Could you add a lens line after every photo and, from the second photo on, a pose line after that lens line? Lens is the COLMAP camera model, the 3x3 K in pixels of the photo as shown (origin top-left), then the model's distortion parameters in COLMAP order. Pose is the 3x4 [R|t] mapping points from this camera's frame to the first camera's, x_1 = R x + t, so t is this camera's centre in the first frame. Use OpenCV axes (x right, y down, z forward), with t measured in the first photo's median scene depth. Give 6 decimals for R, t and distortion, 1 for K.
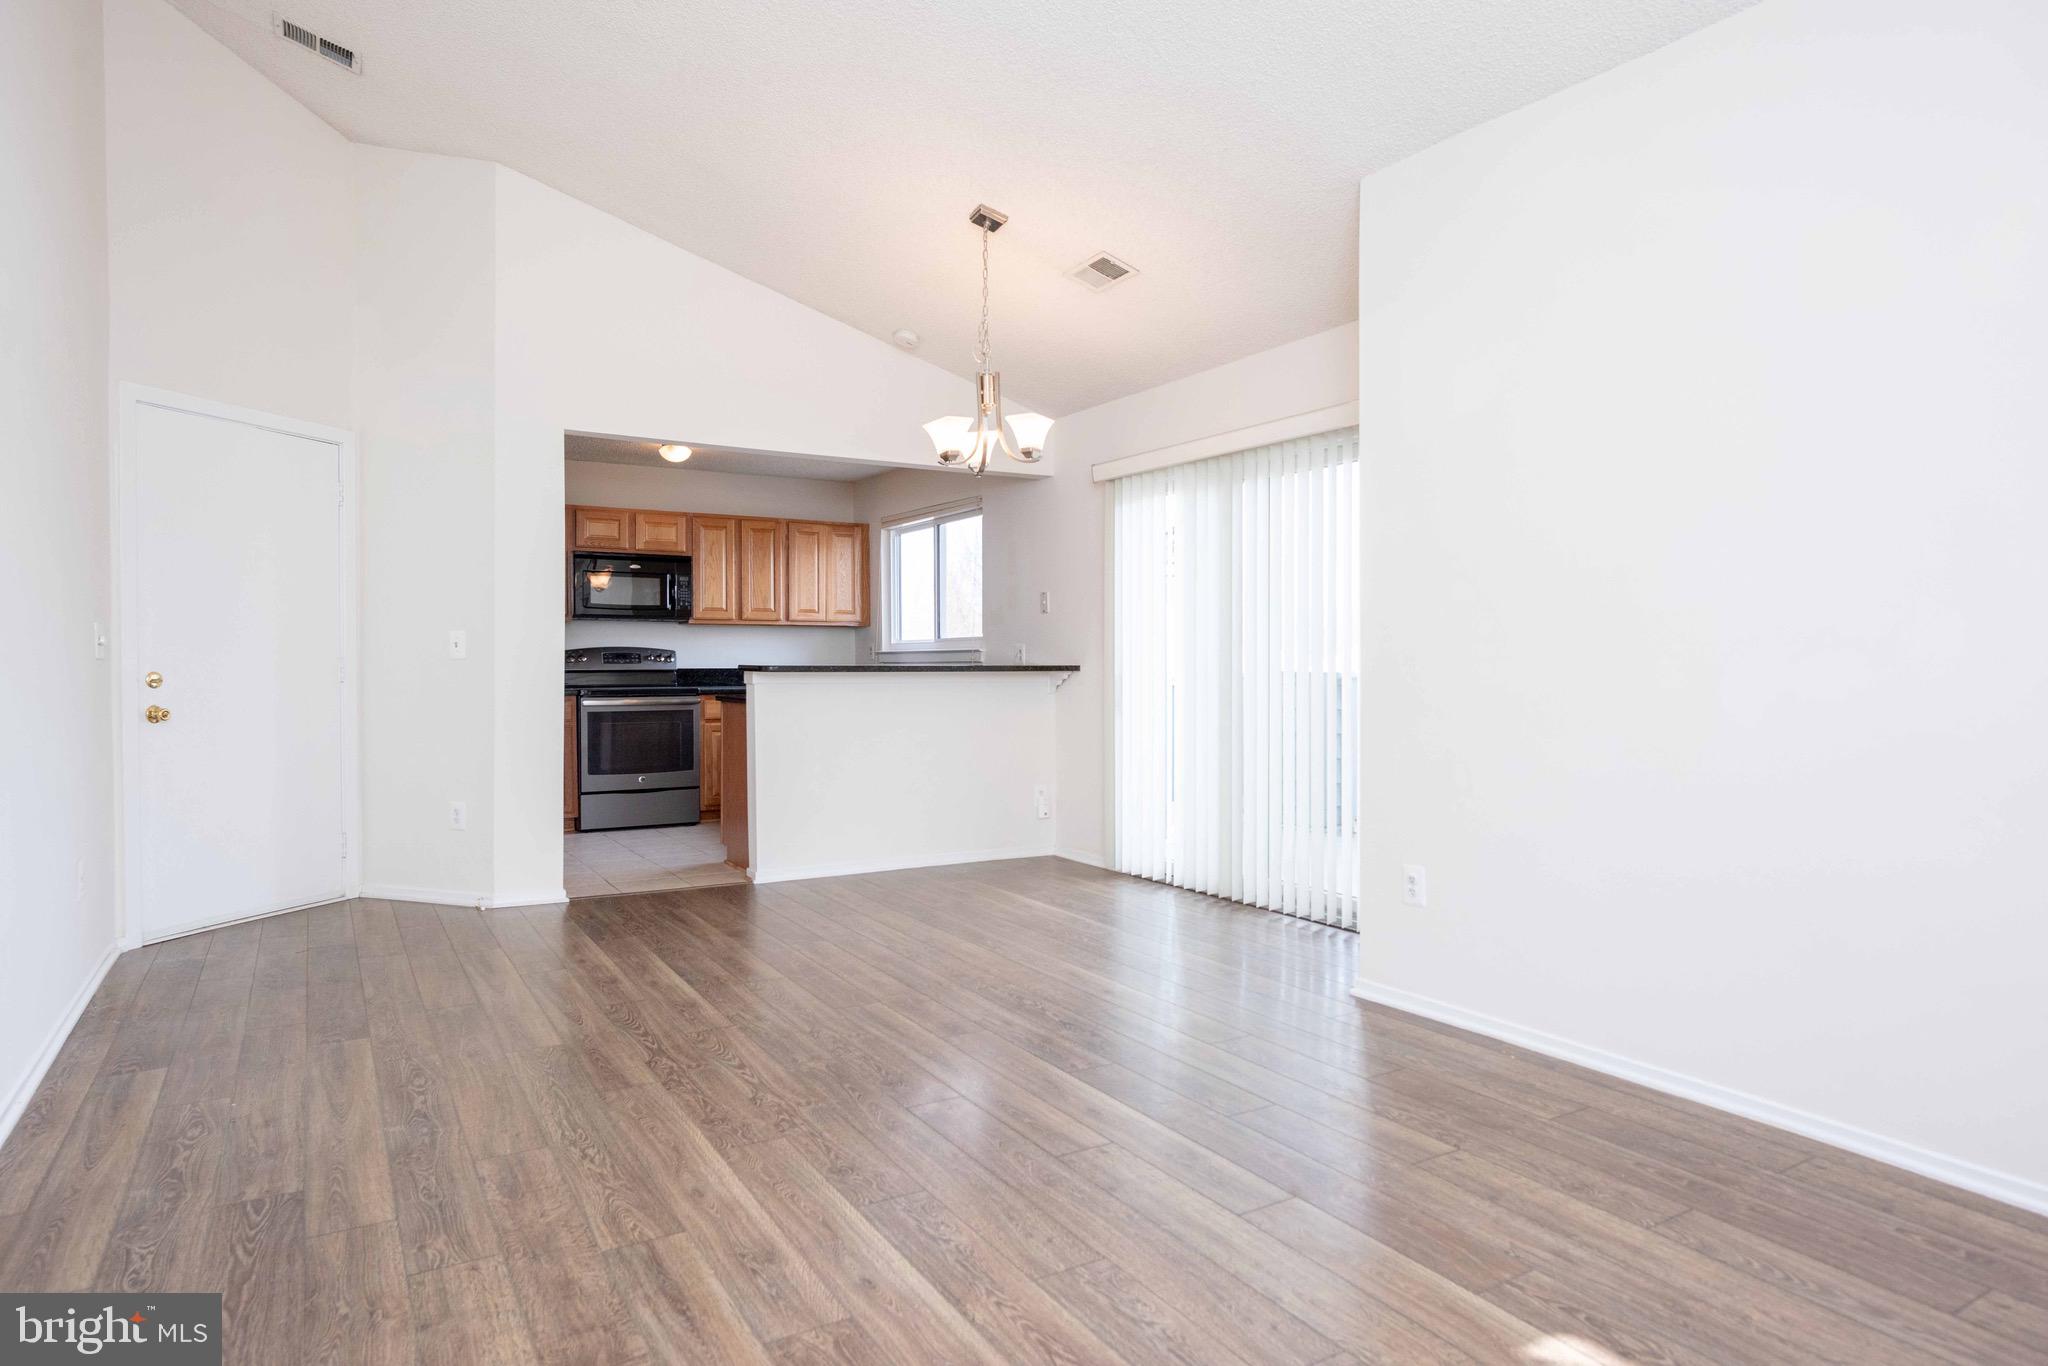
lens RADIAL K [[1169.5, 0, 1021.4], [0, 1169.5, 675.3], [0, 0, 1]] dist [0.000580, -0.002508]
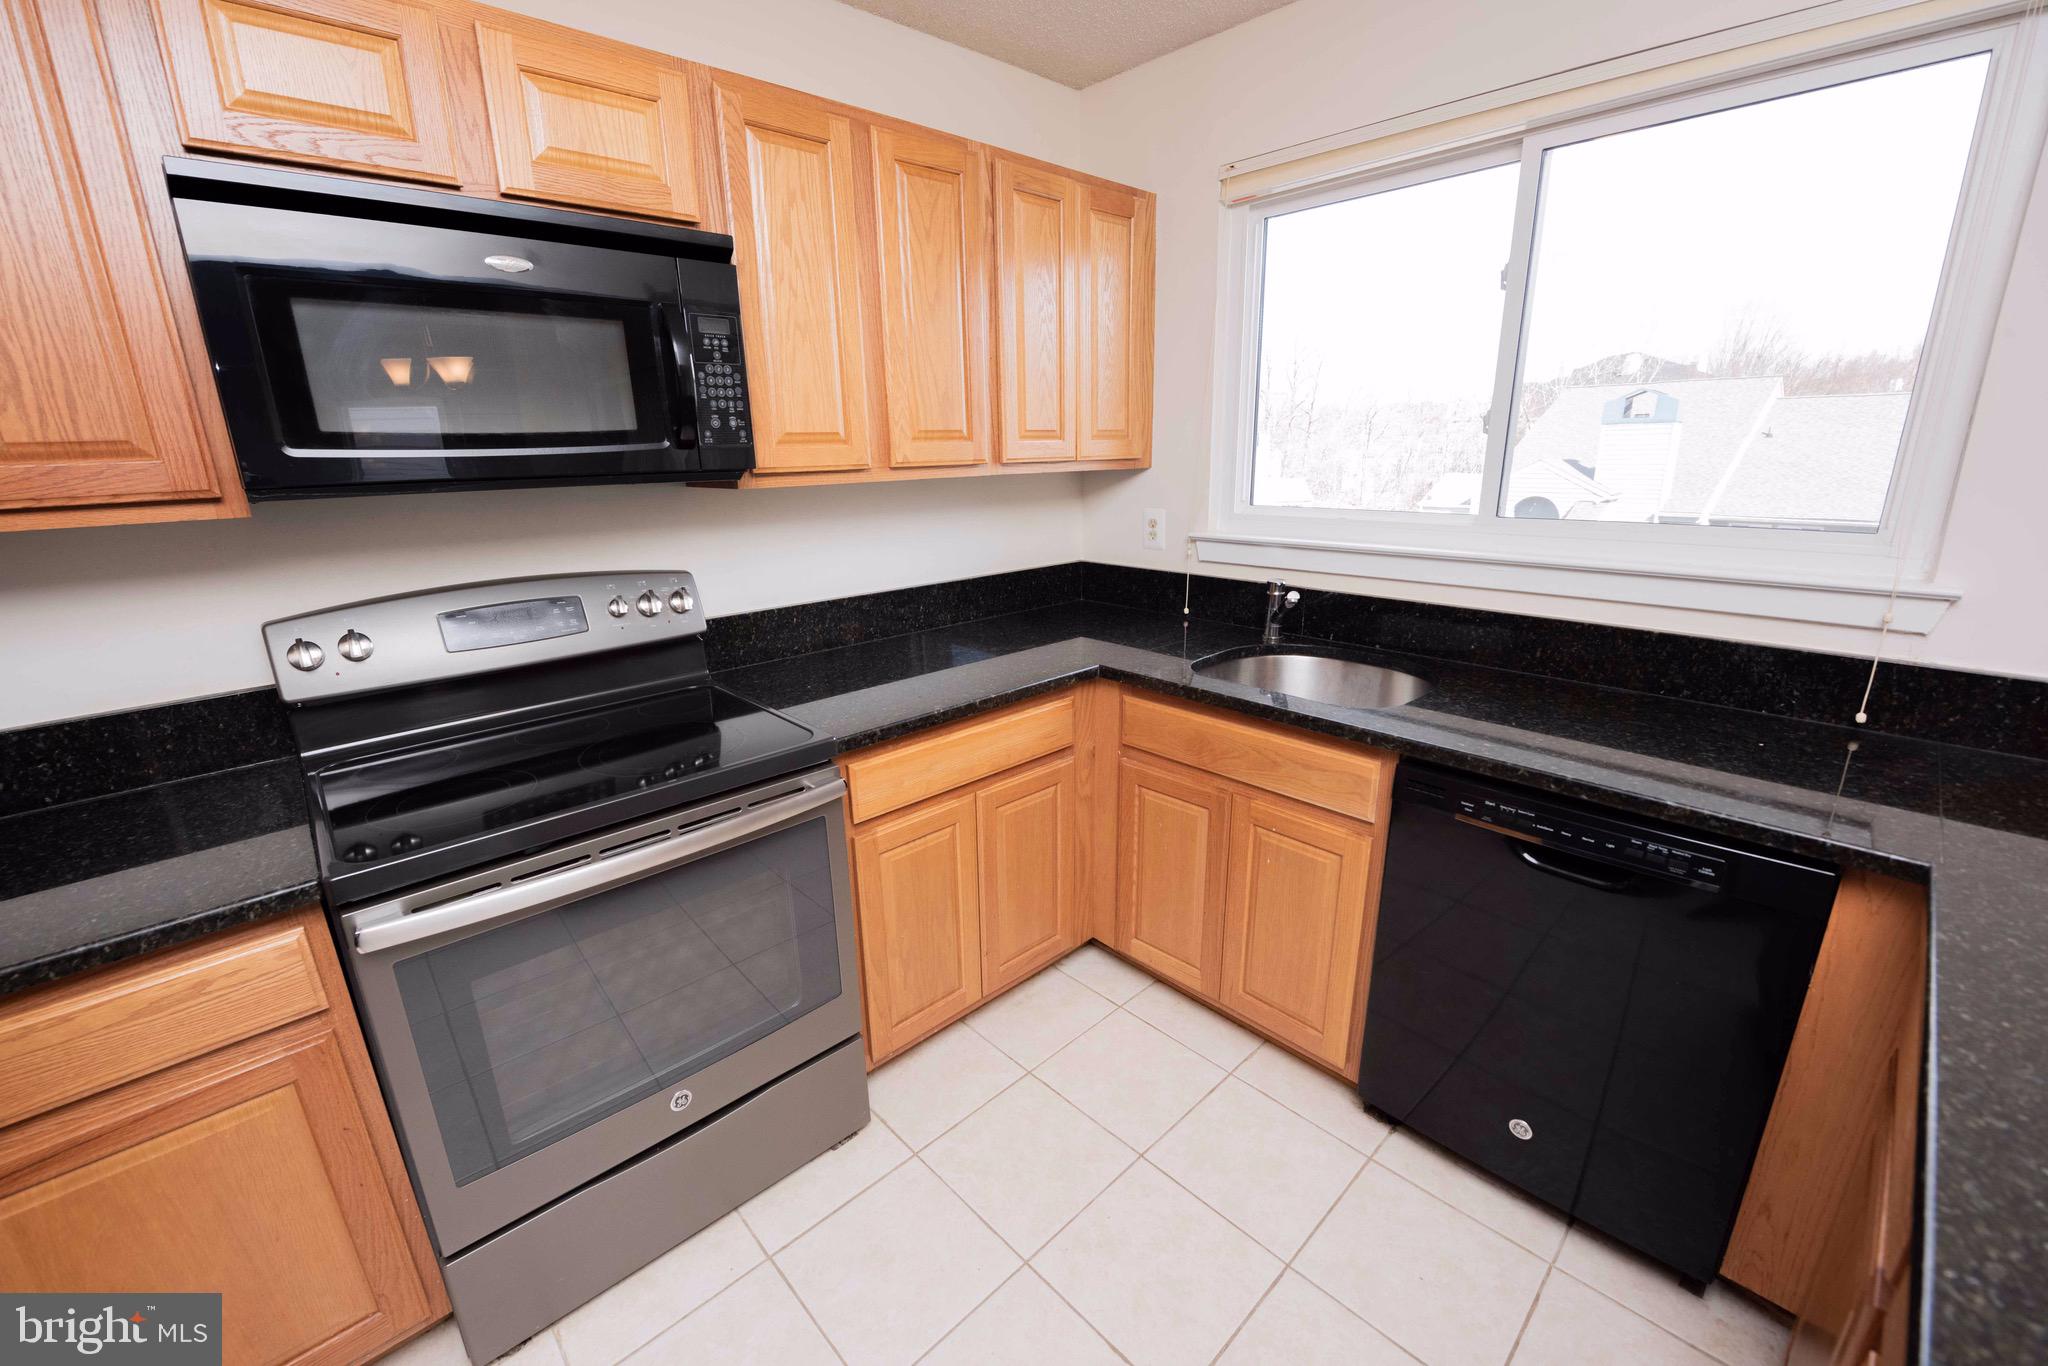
lens RADIAL K [[822.0, 0, 1018.0], [0, 822.0, 689.9], [0, 0, 1]] dist [-0.017413, -0.000698]
pose [[0.977865, -0.077271, 0.194444, -0.556185], [0.021711, 0.961764, 0.273018, -0.108626], [-0.208106, -0.262753, 0.942153, 1.660382]]
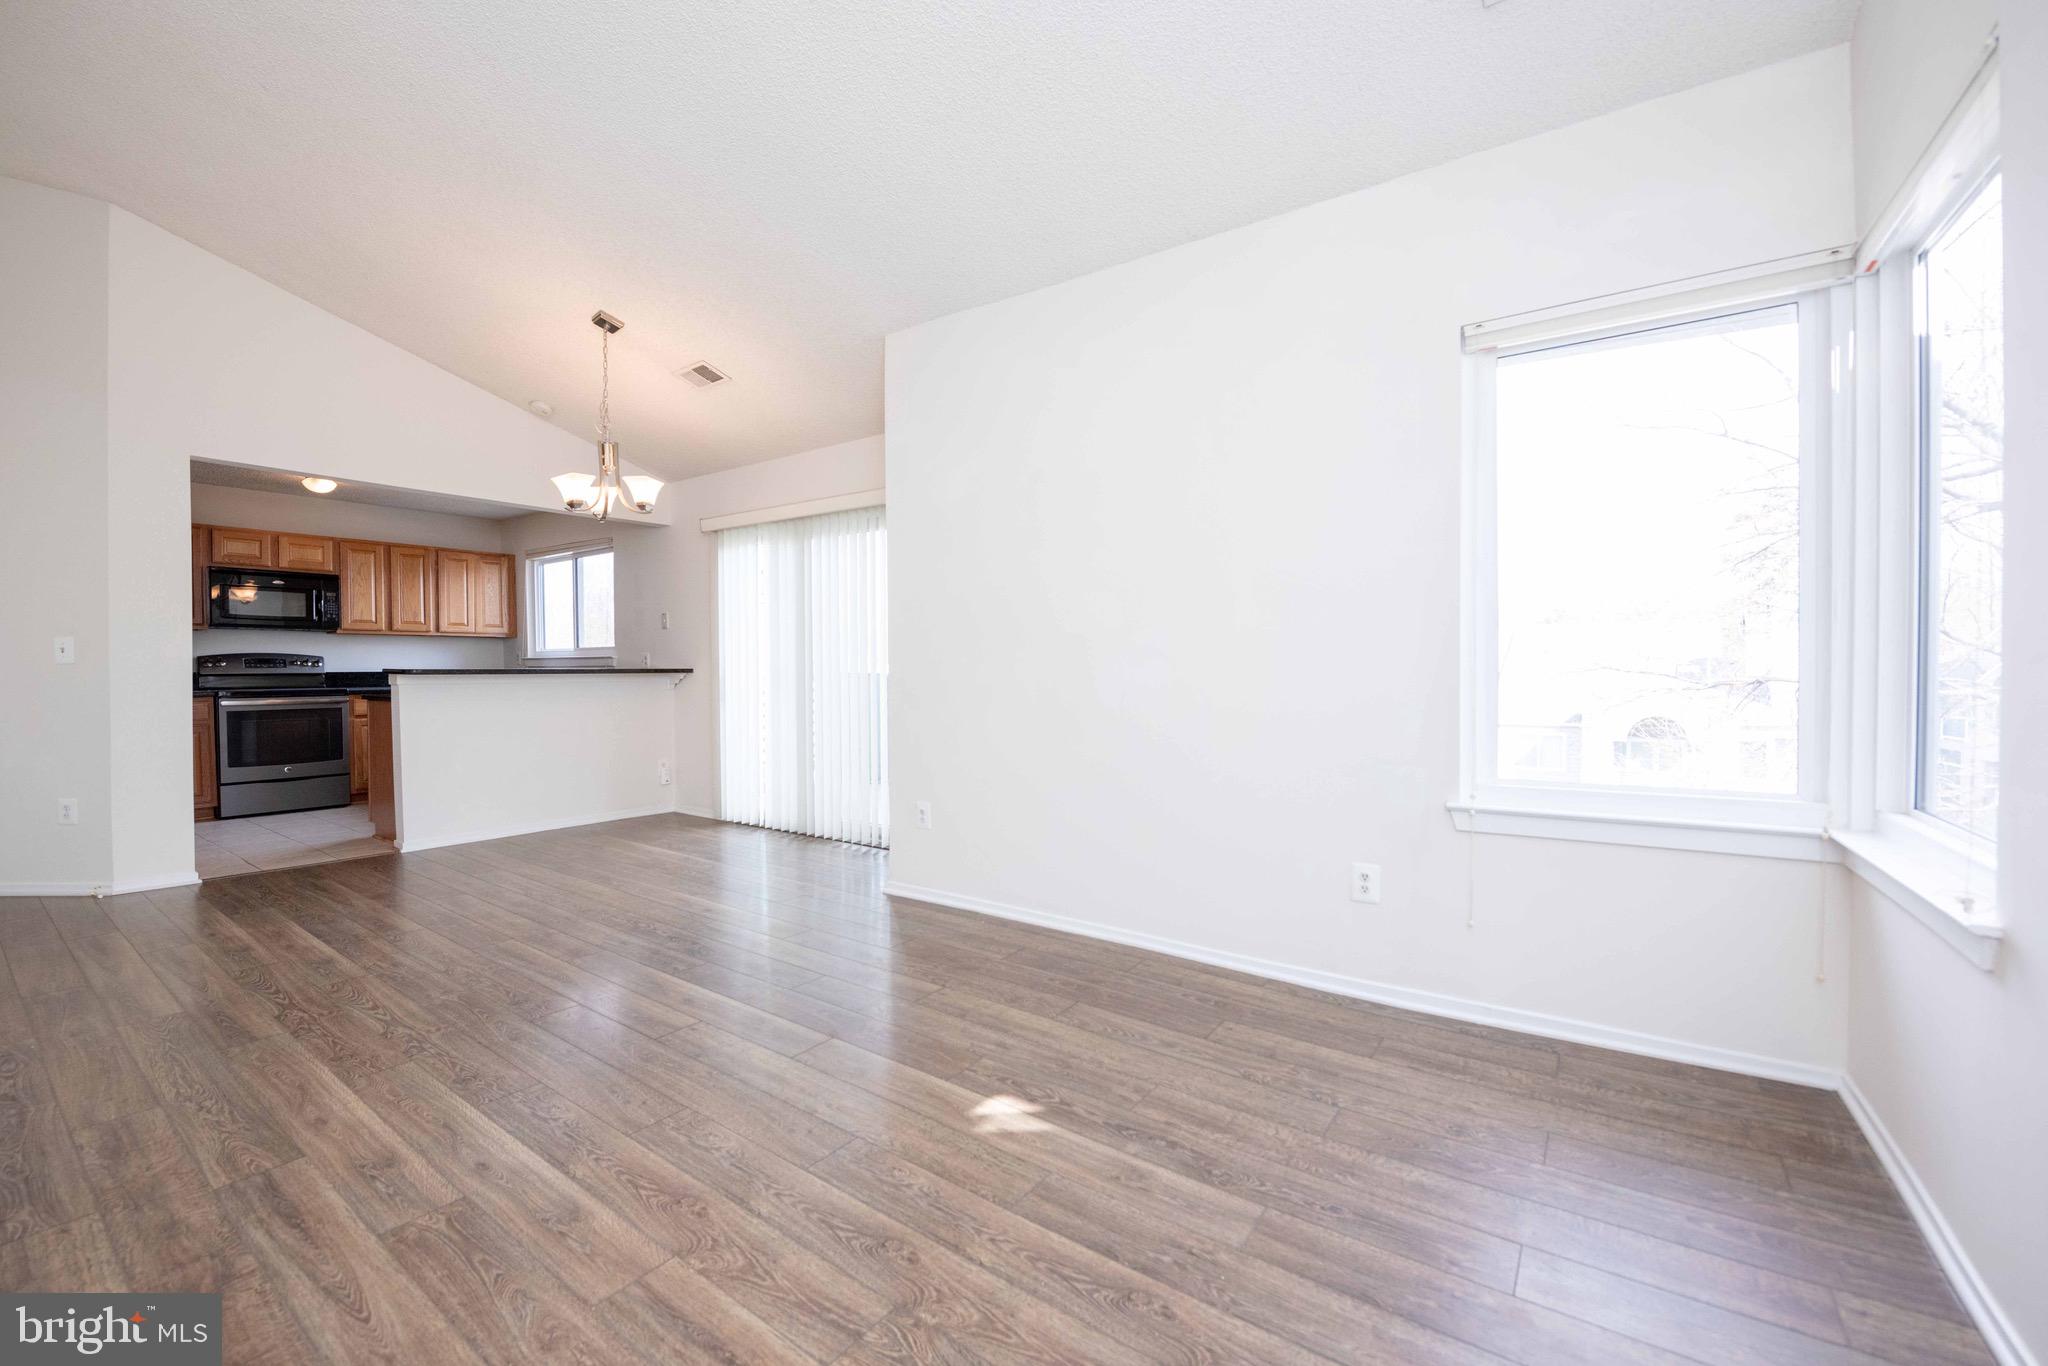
lens RADIAL K [[822.0, 0, 1012.3], [0, 822.0, 680.7], [0, 0, 1]] dist [-0.017413, -0.000698]
pose [[0.919213, -0.007705, 0.393686, 0.030043], [0.005120, 0.999958, 0.007617, 0.000266], [-0.393728, -0.004986, 0.919213, -0.006197]]
